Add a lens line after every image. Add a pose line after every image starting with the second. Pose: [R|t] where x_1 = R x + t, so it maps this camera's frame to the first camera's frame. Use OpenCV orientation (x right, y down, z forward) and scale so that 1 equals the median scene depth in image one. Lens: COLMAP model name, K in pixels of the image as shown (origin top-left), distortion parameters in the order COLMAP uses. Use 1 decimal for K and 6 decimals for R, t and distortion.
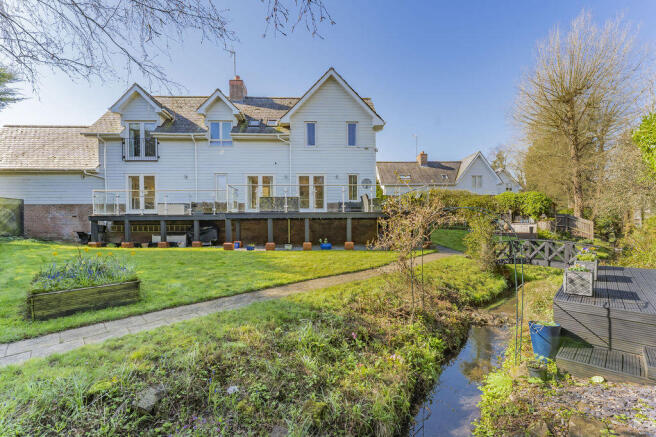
lens RADIAL K [[253.3, 0, 328.0], [0, 253.3, 218.5], [0, 0, 1]] dist [-0.000034, -0.000001]
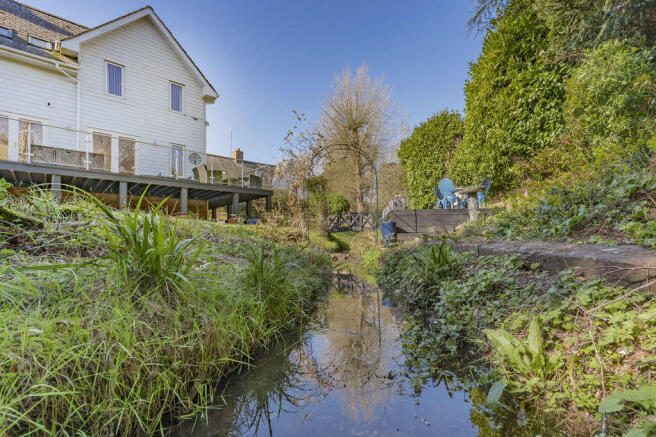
lens RADIAL K [[288.6, 0, 328.0], [0, 288.6, 218.5], [0, 0, 1]] dist [-0.000461, -0.000305]
pose [[0.772692, 0.038172, 0.633632, -0.098560], [-0.016971, 0.999076, -0.039493, 0.084141], [-0.634554, 0.019763, 0.772626, -0.022263]]
